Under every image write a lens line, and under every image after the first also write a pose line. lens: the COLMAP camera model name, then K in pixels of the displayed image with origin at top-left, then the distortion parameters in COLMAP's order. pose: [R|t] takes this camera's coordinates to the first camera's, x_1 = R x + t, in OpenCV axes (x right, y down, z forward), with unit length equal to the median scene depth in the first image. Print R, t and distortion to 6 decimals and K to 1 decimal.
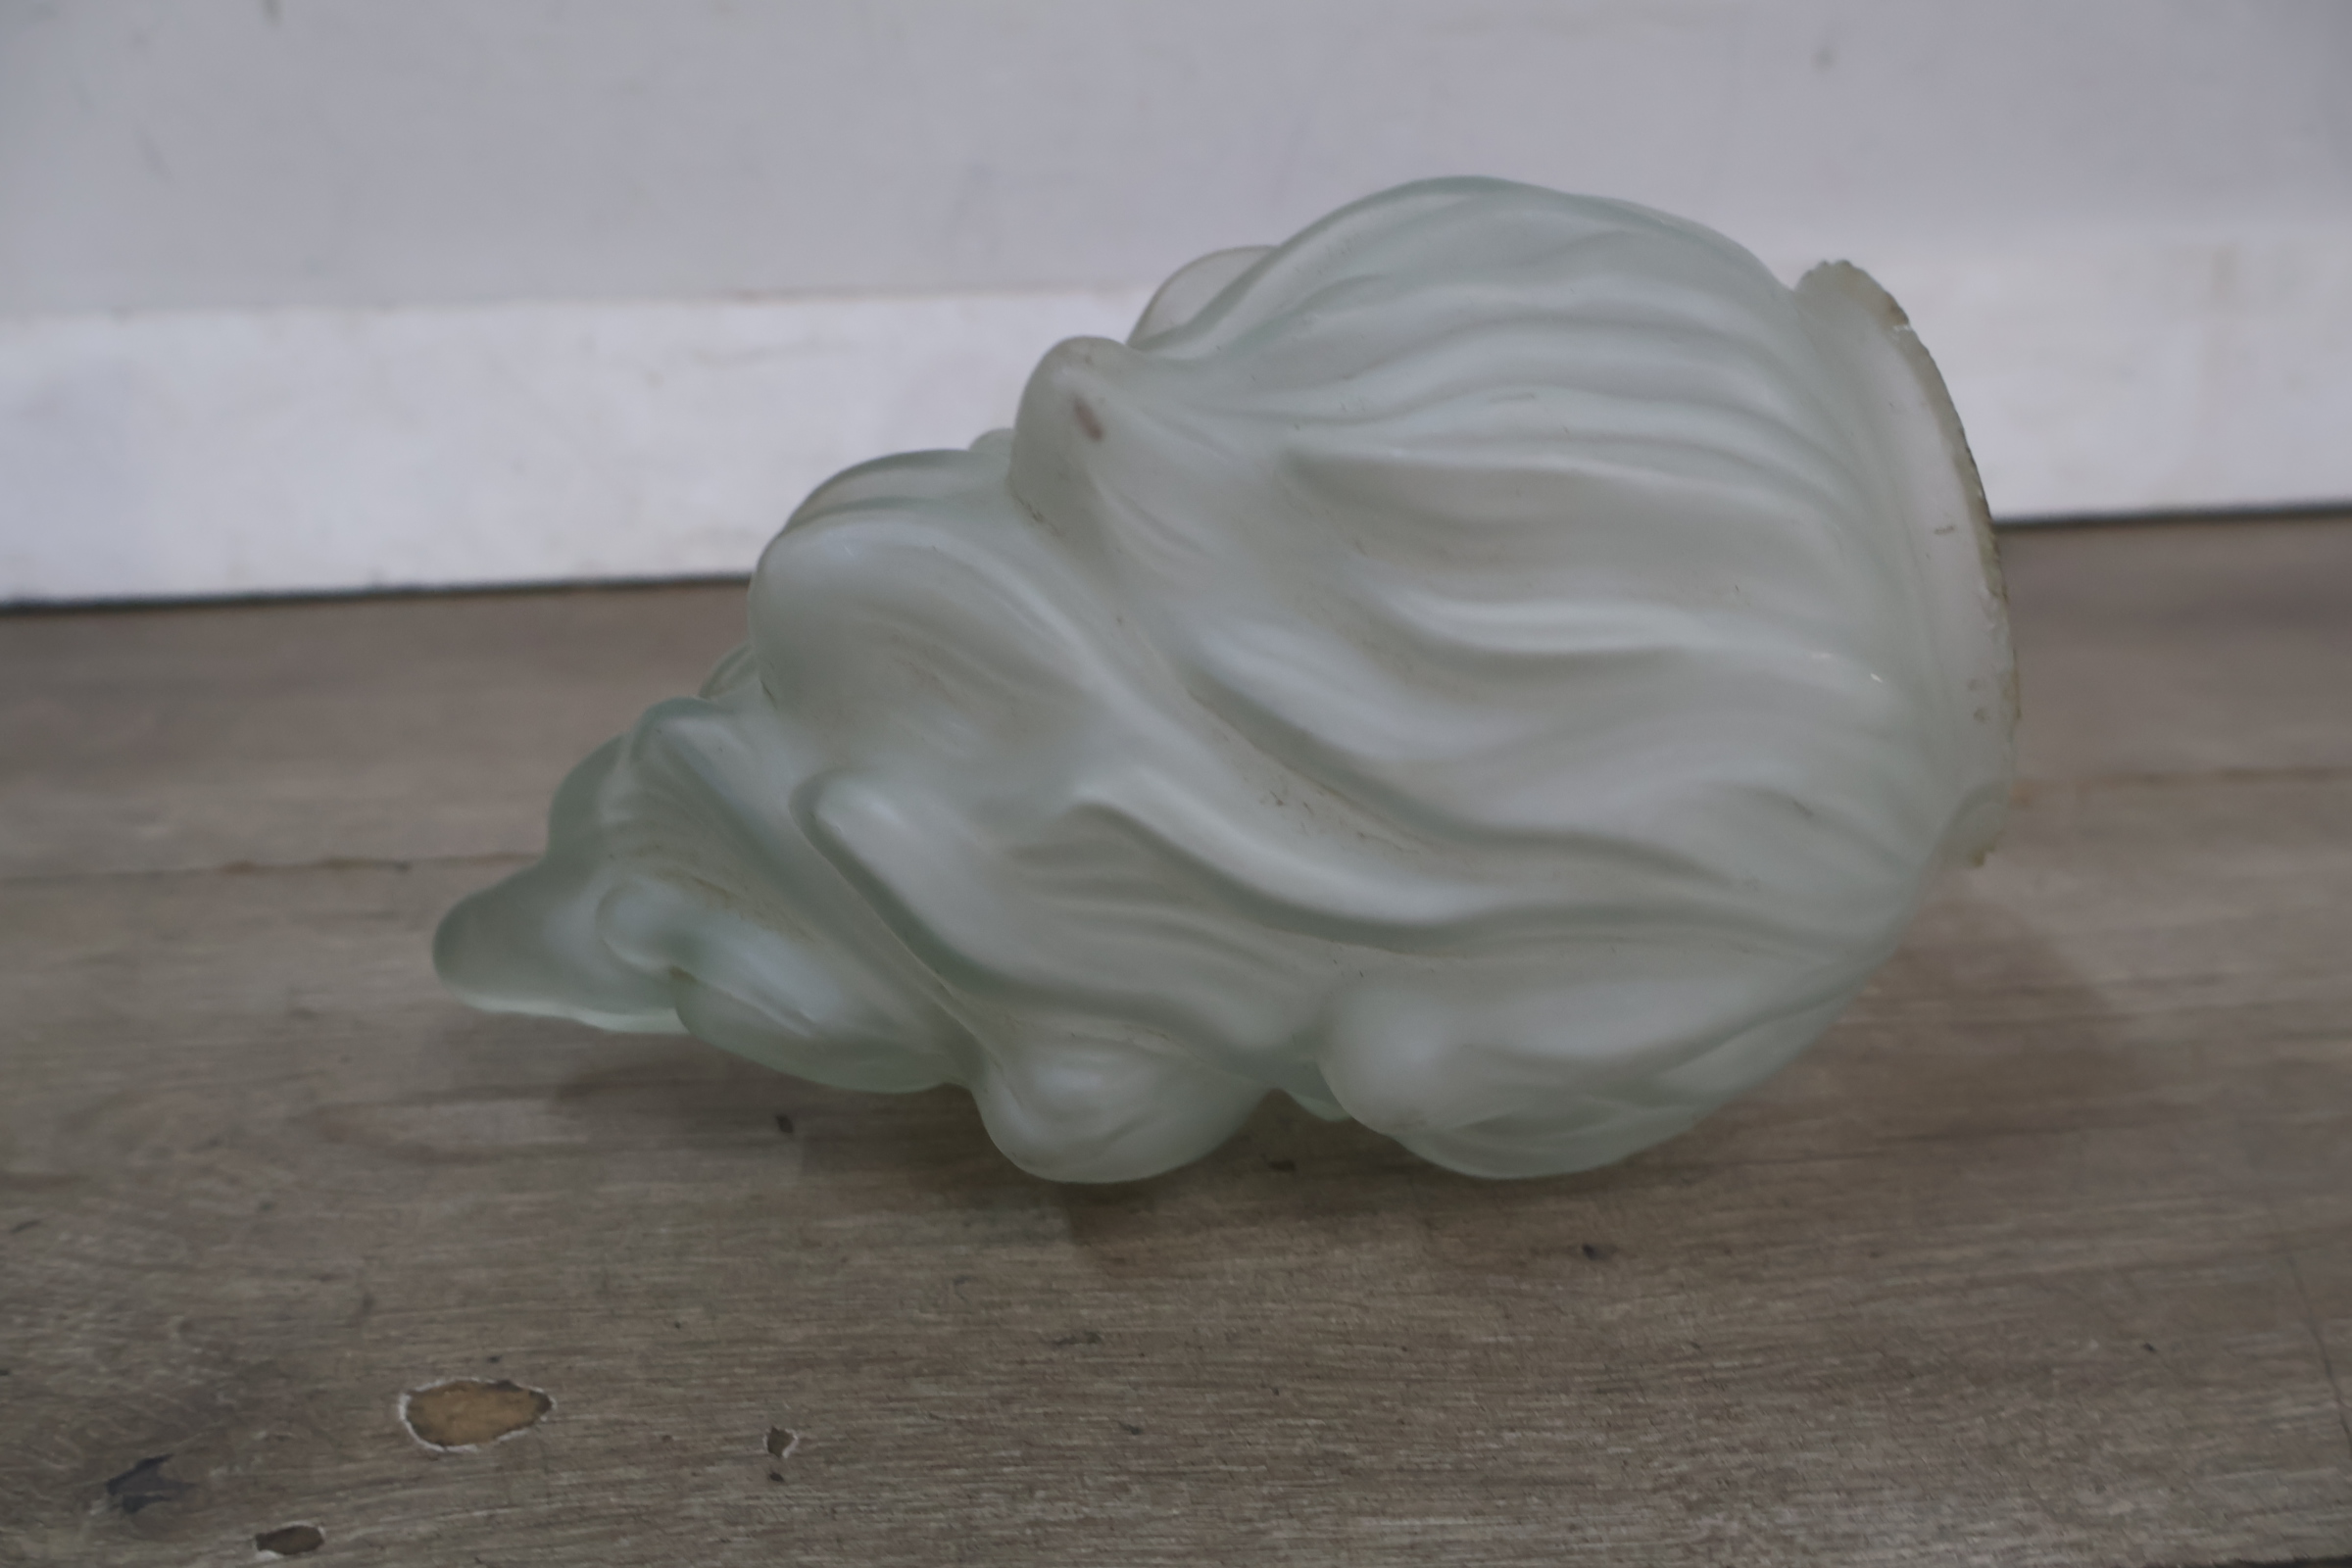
lens RADIAL K [[2062.5, 0, 1172.1], [0, 2062.5, 787.4], [0, 0, 1]] dist [0.016076, -0.003099]
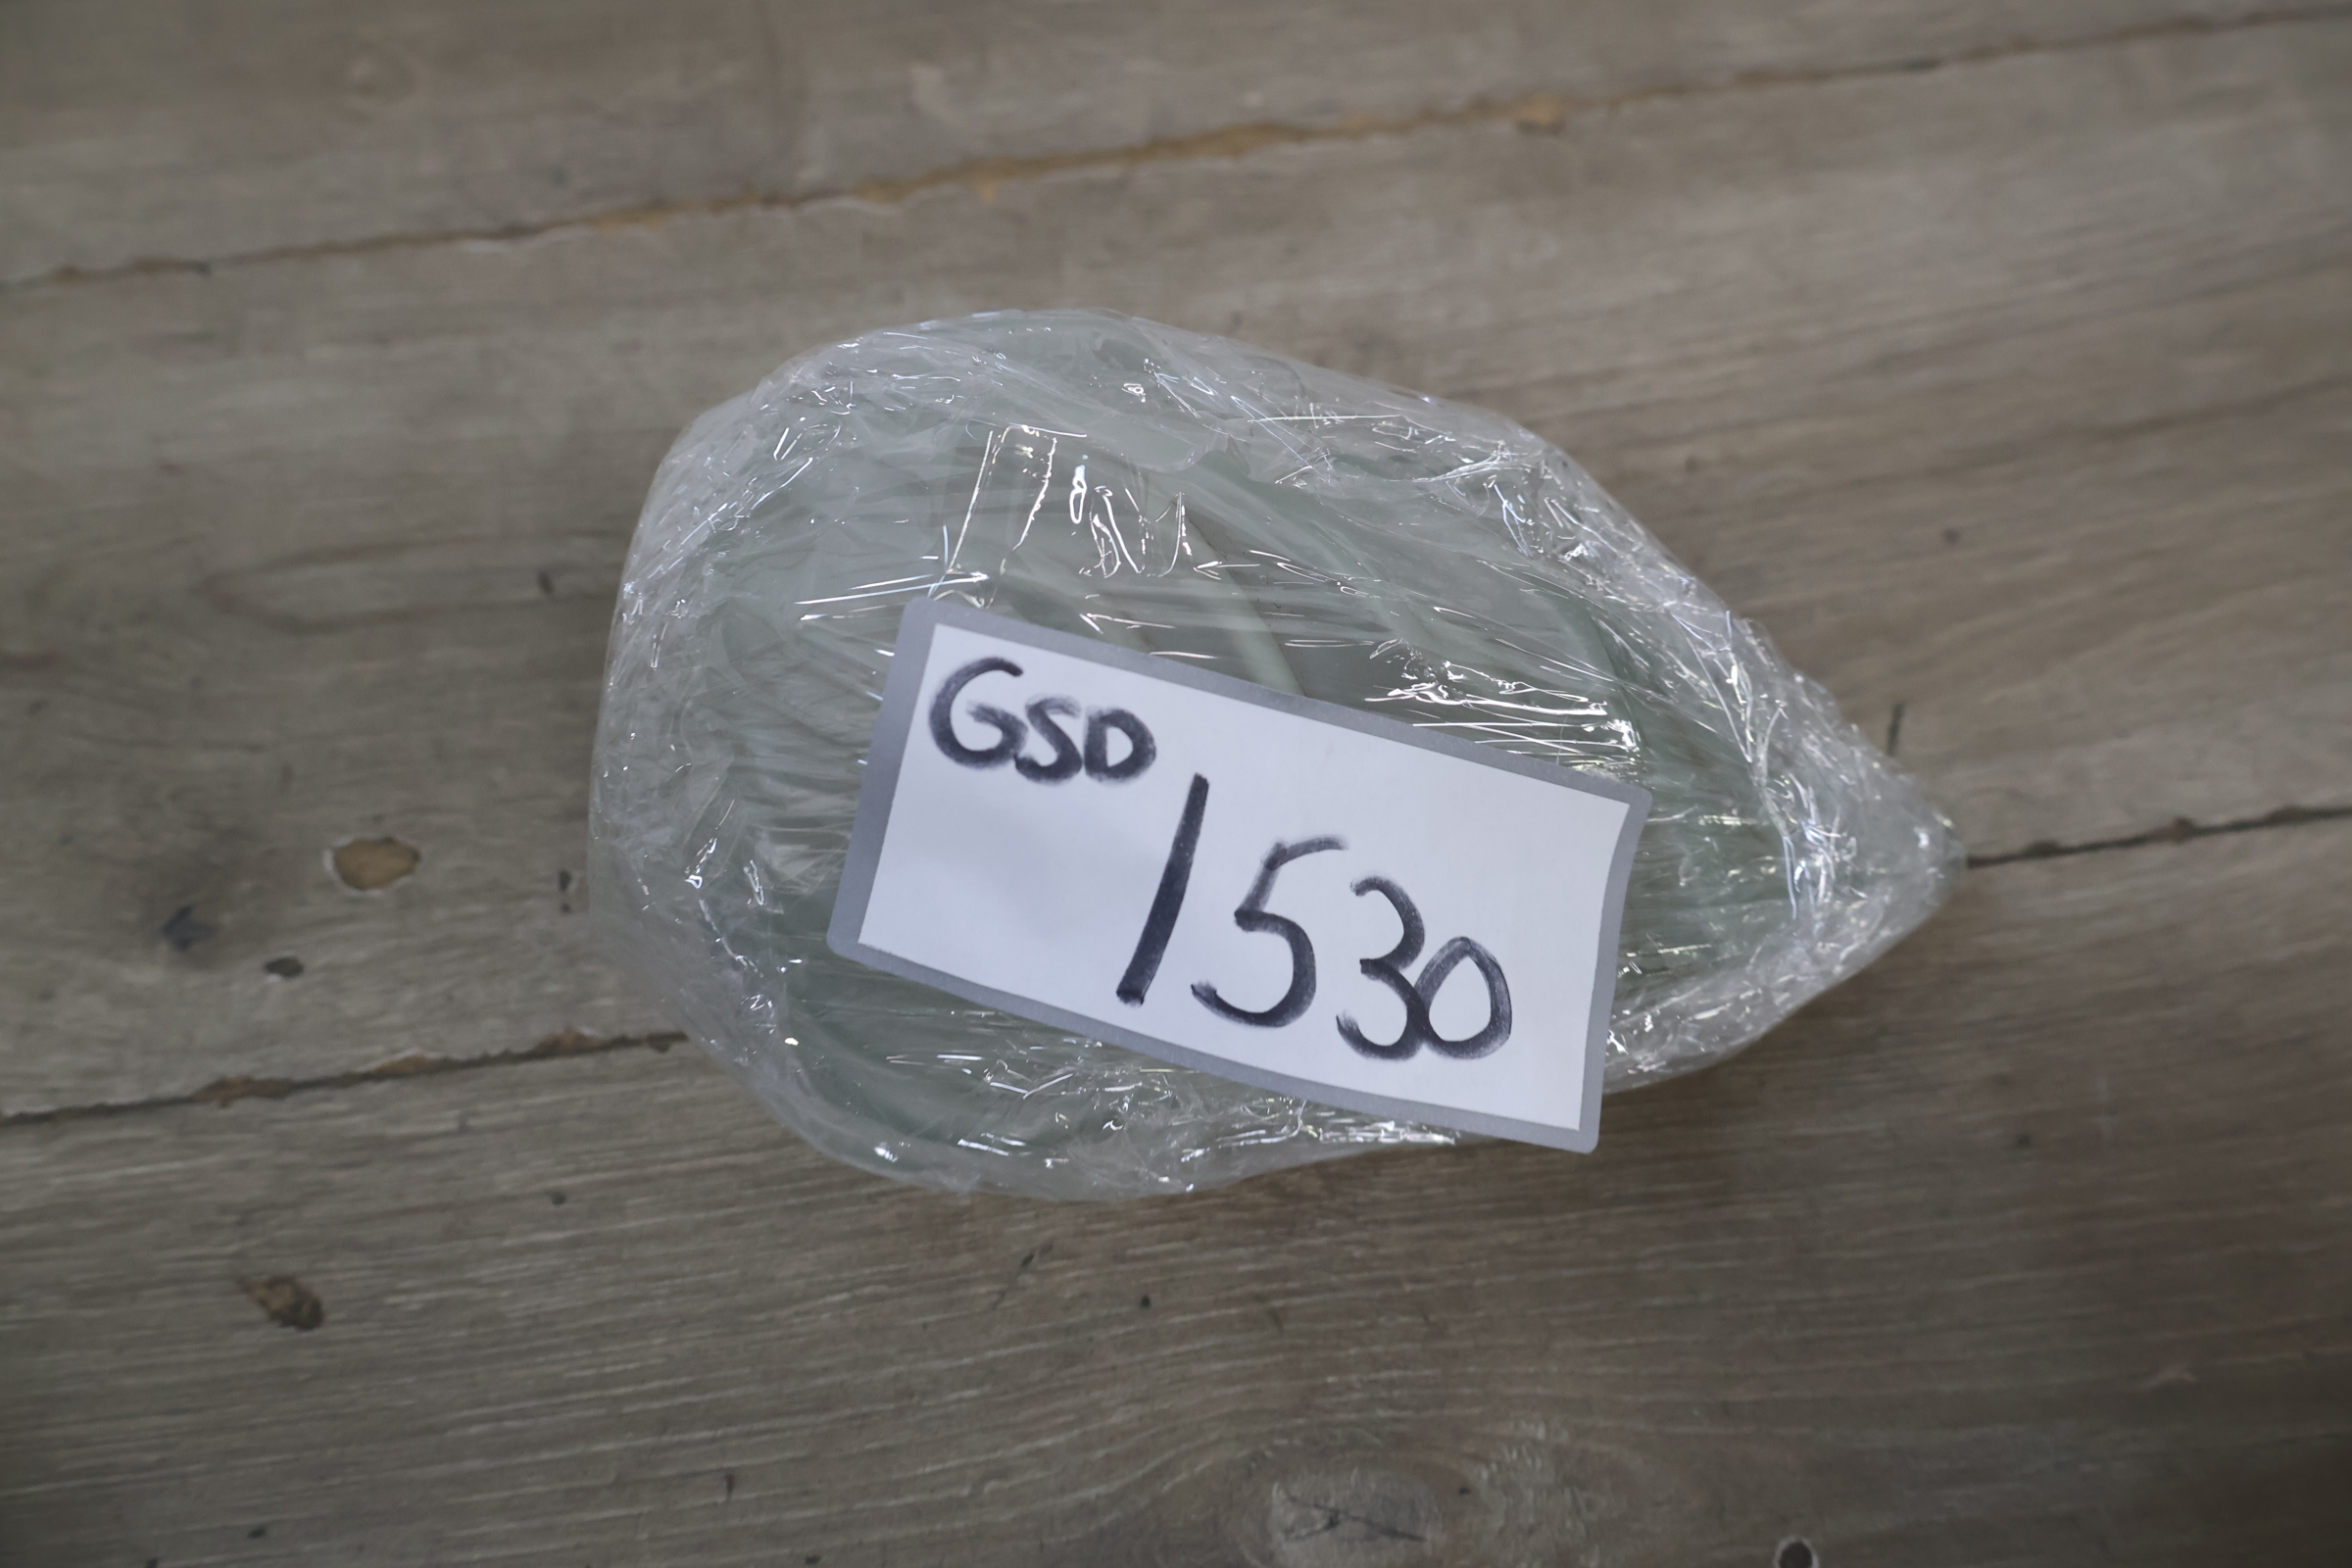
lens RADIAL K [[2062.5, 0, 1170.2], [0, 2062.5, 777.7], [0, 0, 1]] dist [0.016076, -0.003099]
pose [[0.998646, -0.051513, 0.007229, 0.267645], [0.036932, 0.800005, 0.598855, -0.678045], [-0.036633, -0.597777, 0.800825, -0.266563]]
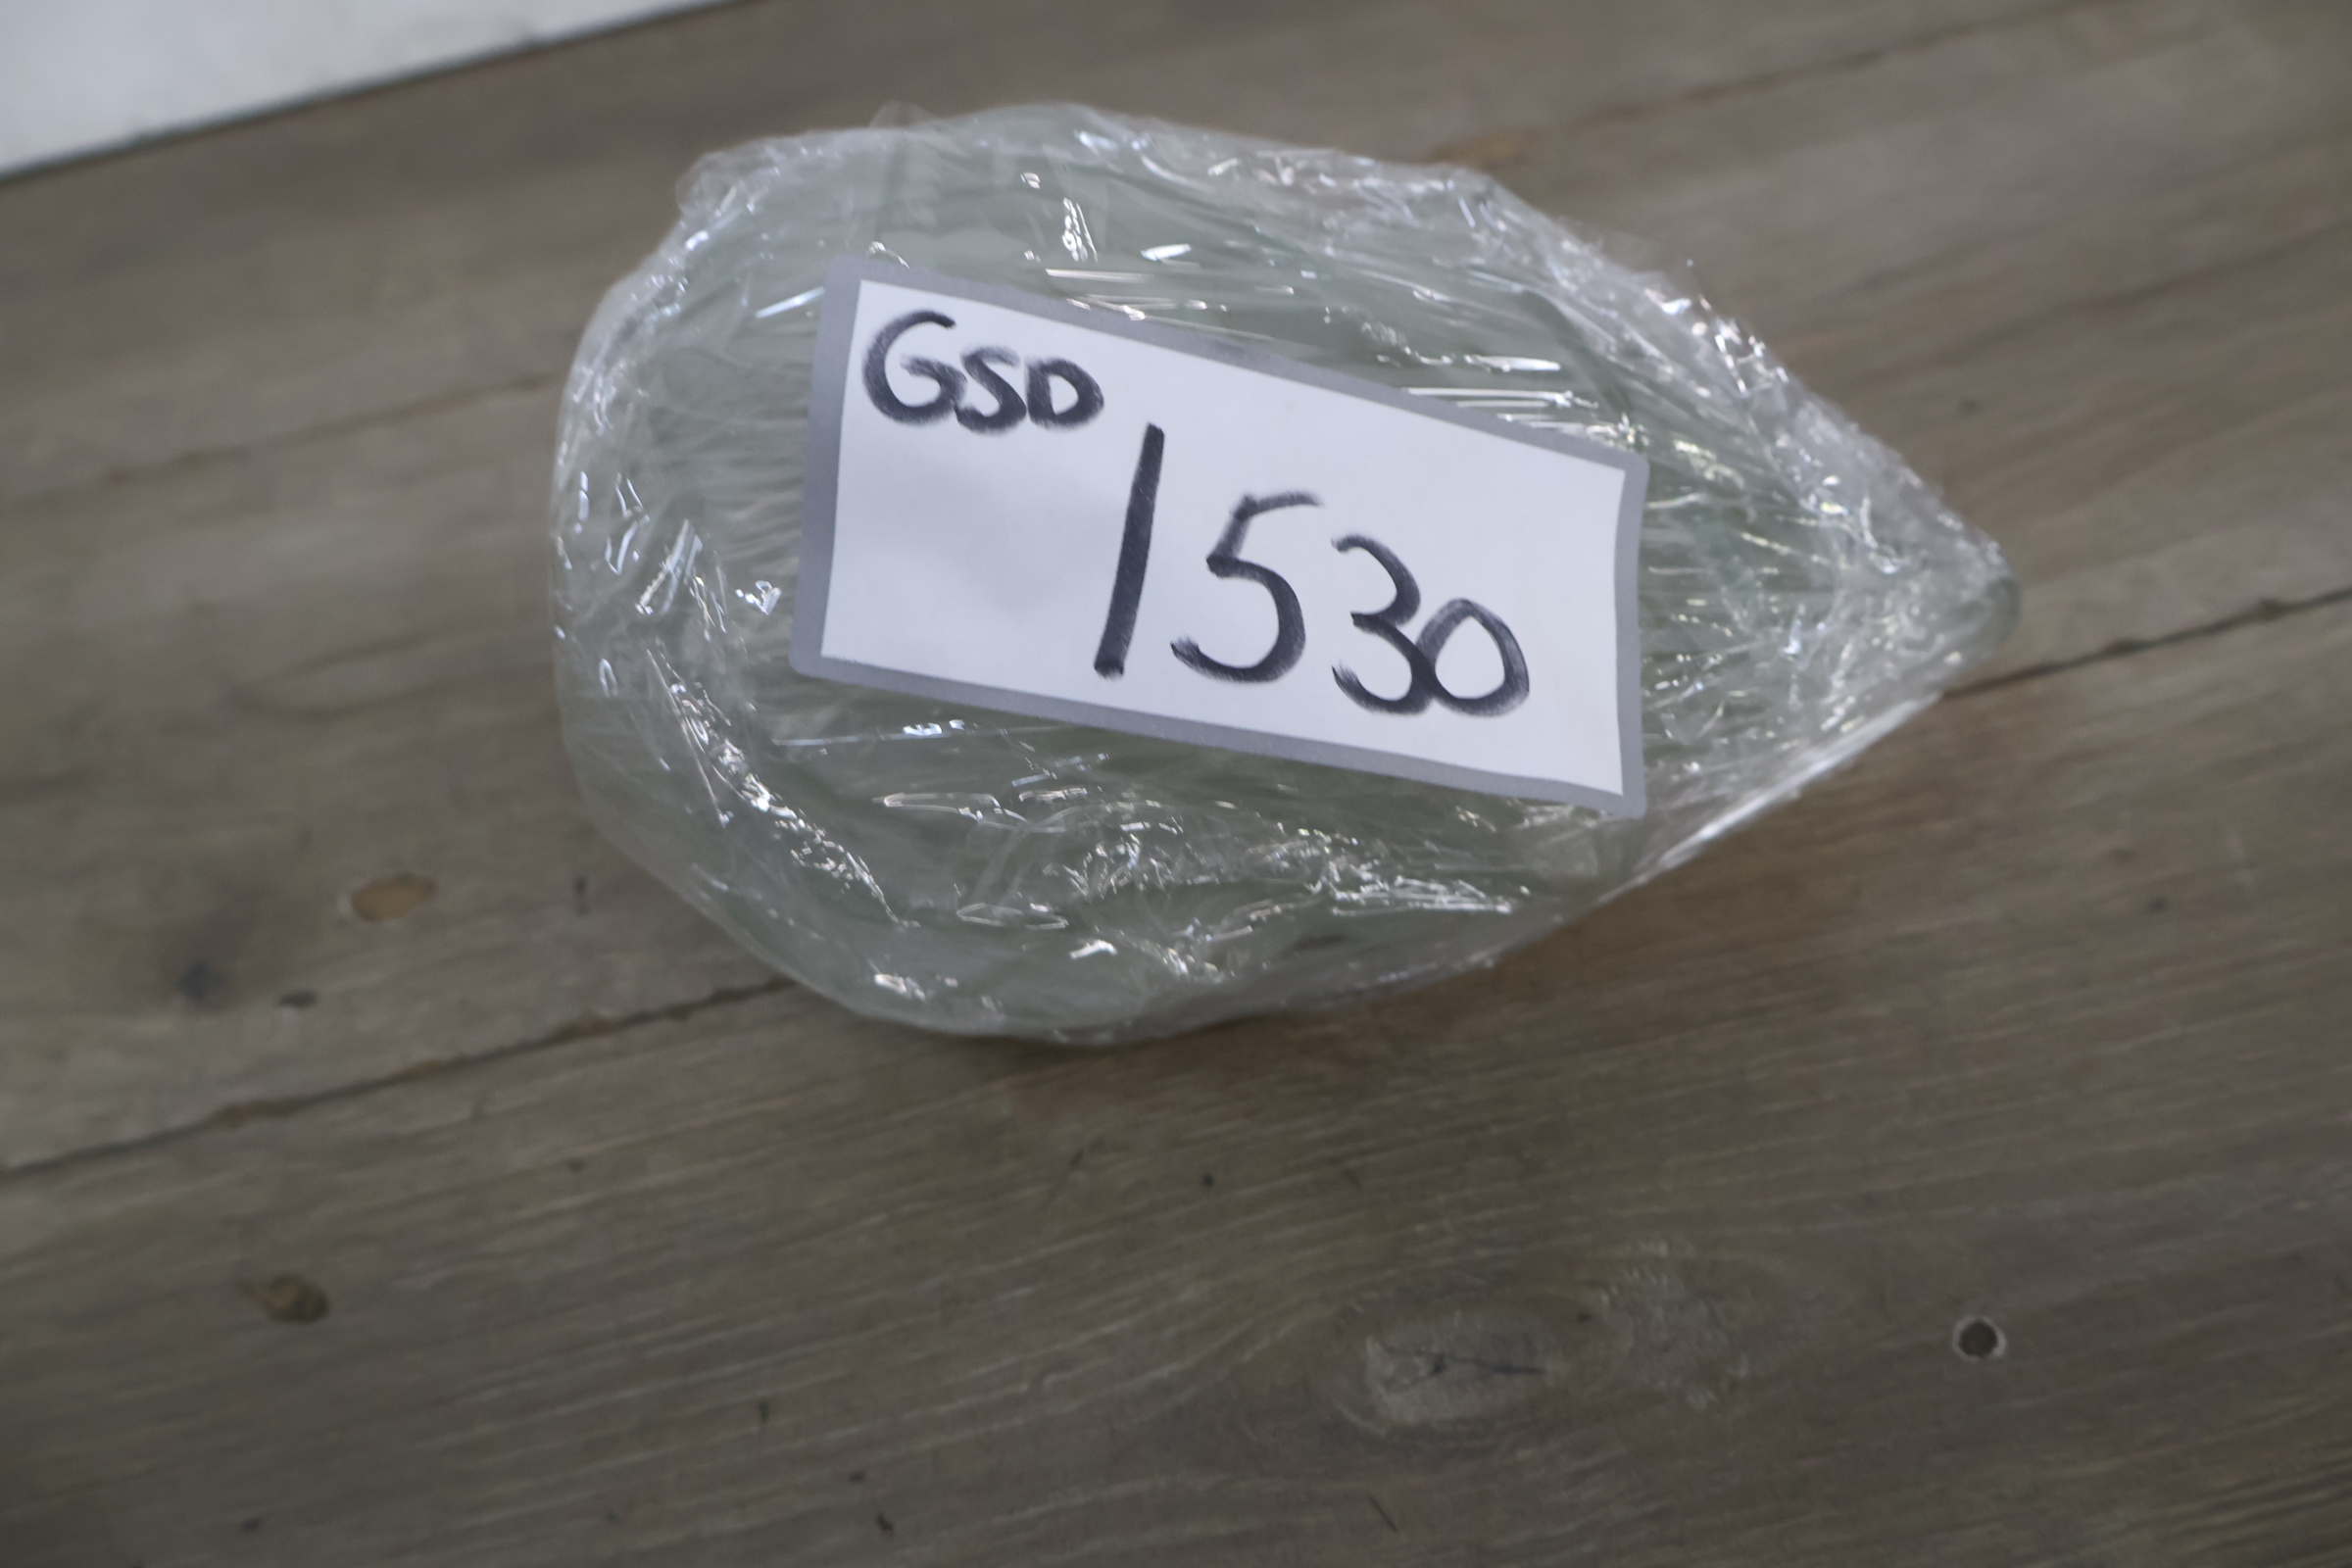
lens RADIAL K [[2062.5, 0, 1168.9], [0, 2062.5, 794.1], [0, 0, 1]] dist [0.016076, -0.003099]
pose [[0.984624, -0.172206, -0.029336, 0.296430], [0.169599, 0.902133, 0.396726, -0.284765], [-0.041854, -0.395601, 0.917468, -0.421127]]
